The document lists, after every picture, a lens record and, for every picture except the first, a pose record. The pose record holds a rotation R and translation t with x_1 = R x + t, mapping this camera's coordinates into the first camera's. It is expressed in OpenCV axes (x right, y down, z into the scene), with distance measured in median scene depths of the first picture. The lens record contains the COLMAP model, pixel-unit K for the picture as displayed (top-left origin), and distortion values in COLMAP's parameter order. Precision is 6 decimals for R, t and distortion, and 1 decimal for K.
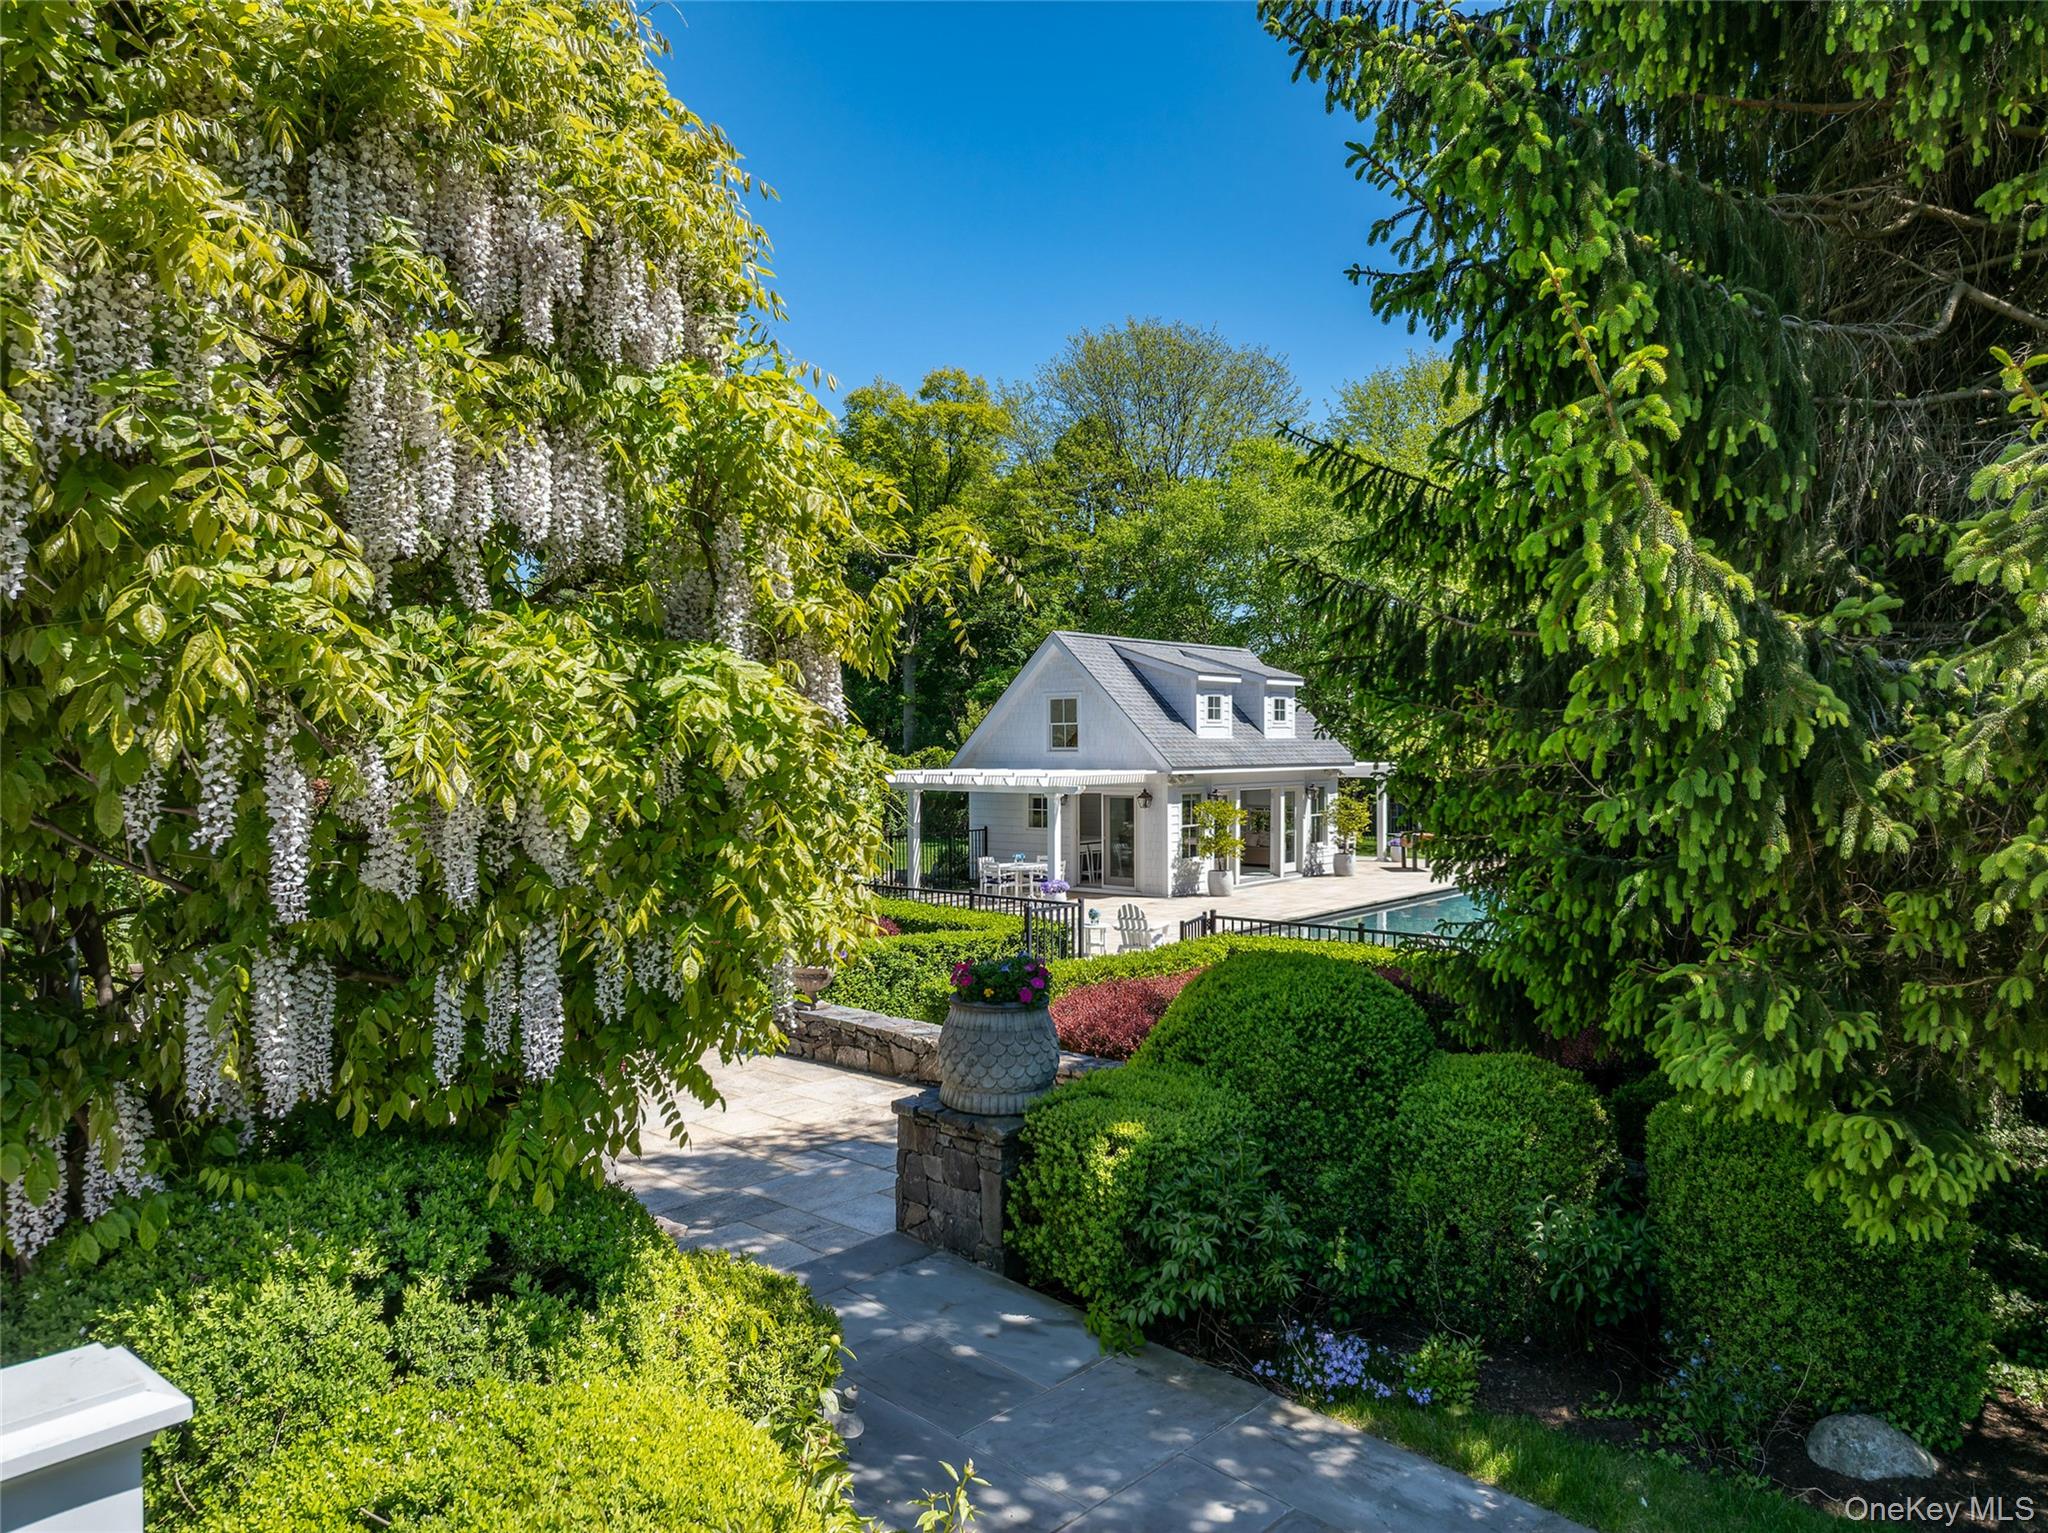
lens RADIAL K [[1415.9, 0, 1024.6], [0, 1415.9, 769.0], [0, 0, 1]] dist [-0.010352, 0.011338]
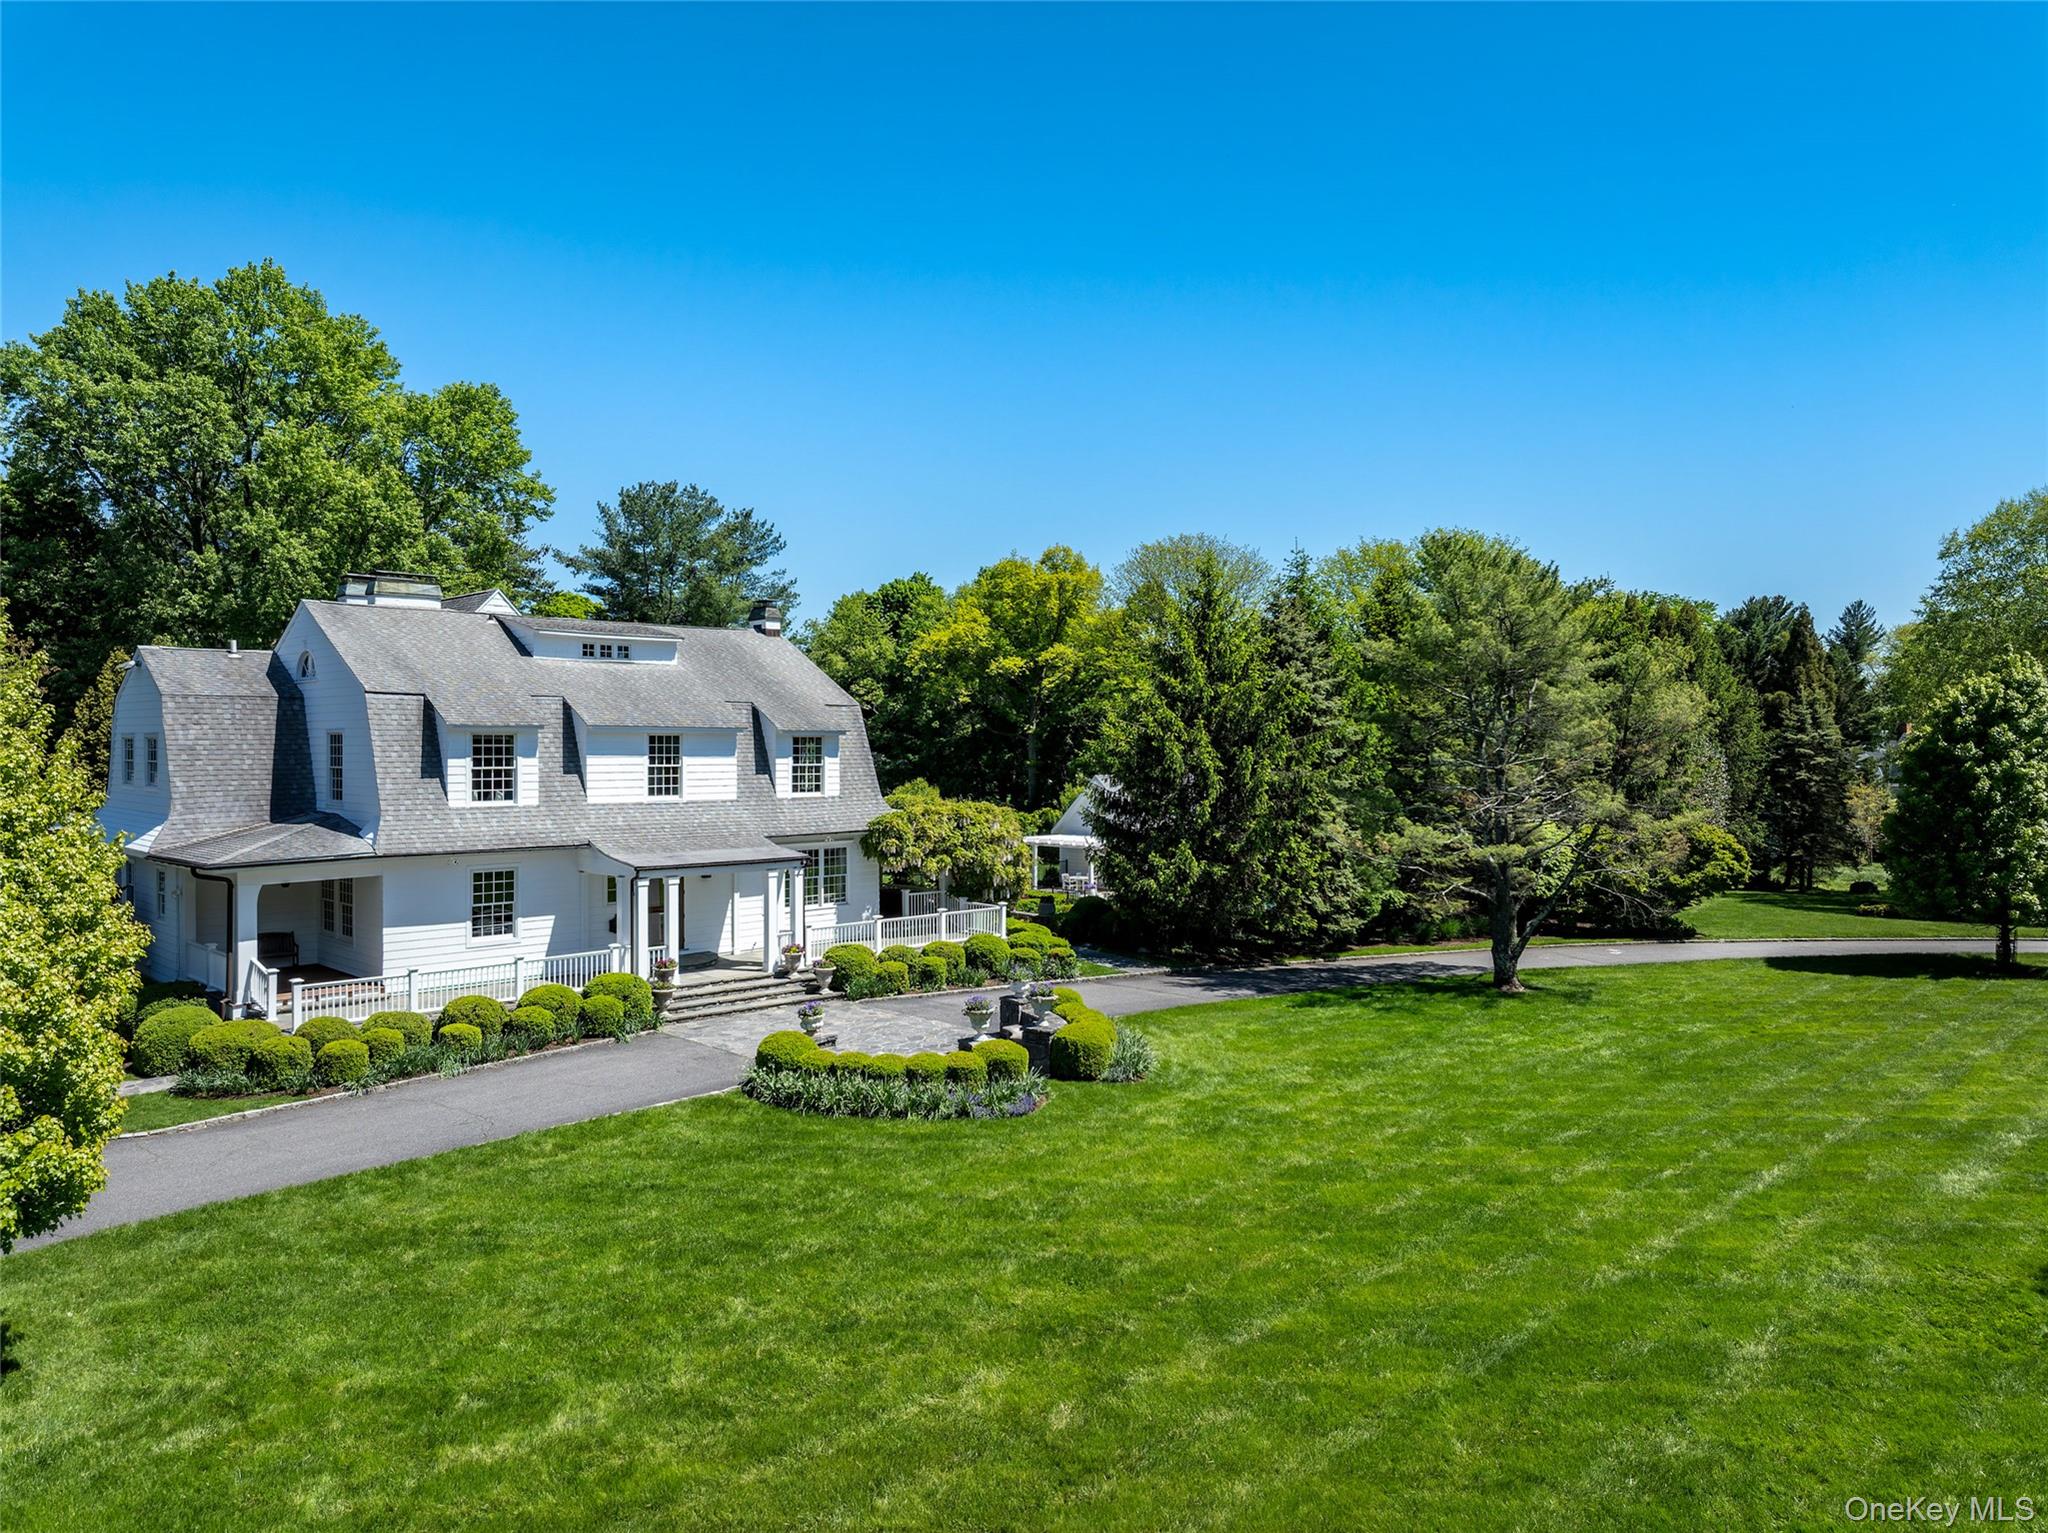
lens RADIAL K [[1415.9, 0, 1018.6], [0, 1415.9, 762.8], [0, 0, 1]] dist [-0.010352, 0.011338]
pose [[0.995719, -0.006034, -0.092232, 0.113800], [0.005632, 0.999973, -0.004617, -0.112518], [0.092258, 0.004078, 0.995727, -1.383879]]
